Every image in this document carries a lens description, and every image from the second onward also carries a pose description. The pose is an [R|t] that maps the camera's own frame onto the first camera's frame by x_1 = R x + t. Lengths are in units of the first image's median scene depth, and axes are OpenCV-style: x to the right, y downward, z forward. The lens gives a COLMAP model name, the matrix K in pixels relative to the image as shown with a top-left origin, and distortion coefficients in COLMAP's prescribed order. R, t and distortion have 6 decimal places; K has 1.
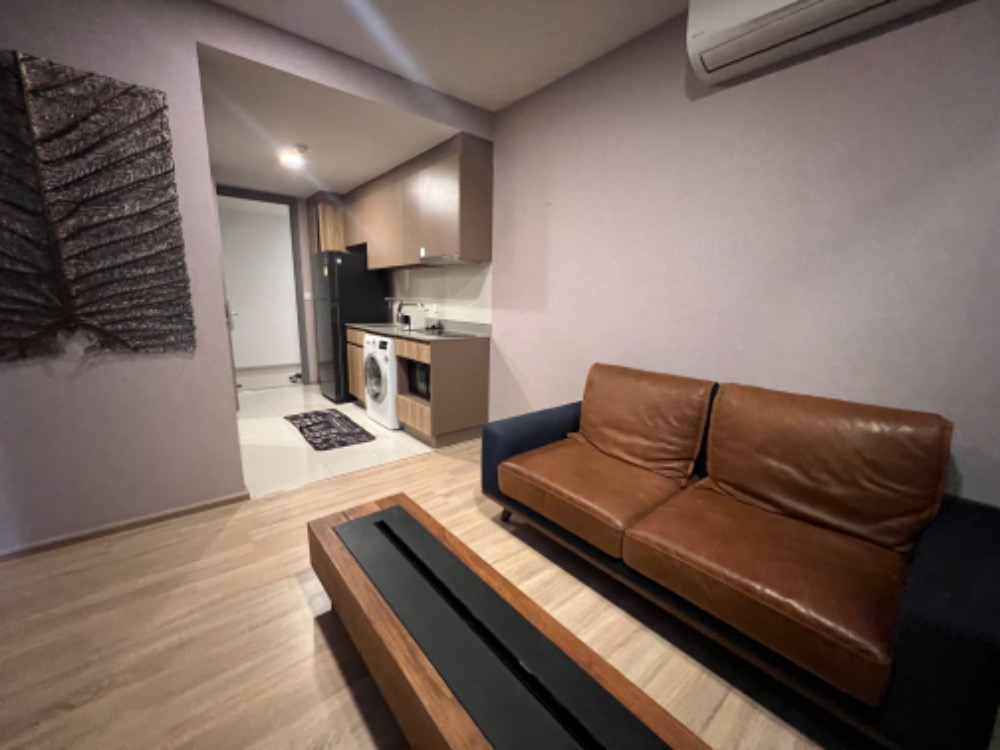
lens RADIAL K [[397.9, 0, 500.0], [0, 397.9, 375.0], [0, 0, 1]] dist [-0.000586, -0.000312]
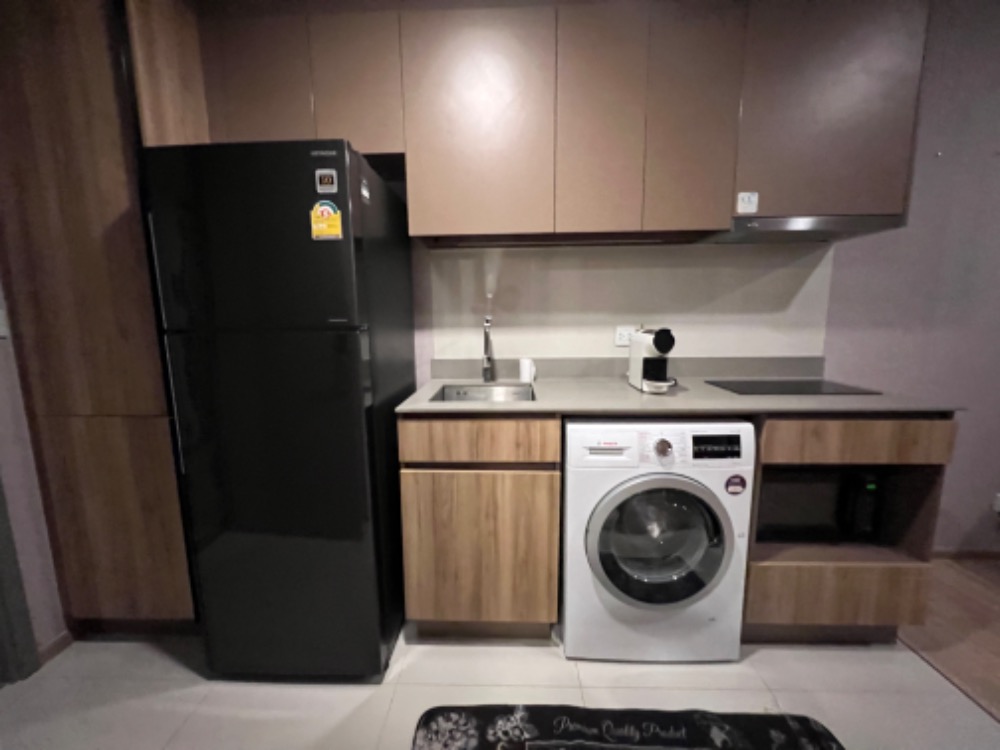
lens RADIAL K [[397.9, 0, 500.0], [0, 397.9, 375.0], [0, 0, 1]] dist [-0.000586, -0.000312]
pose [[0.662969, -0.135945, 0.736201, -0.672900], [0.165710, 0.985630, 0.032778, -0.181515], [-0.730077, 0.100265, 0.675969, 0.895139]]
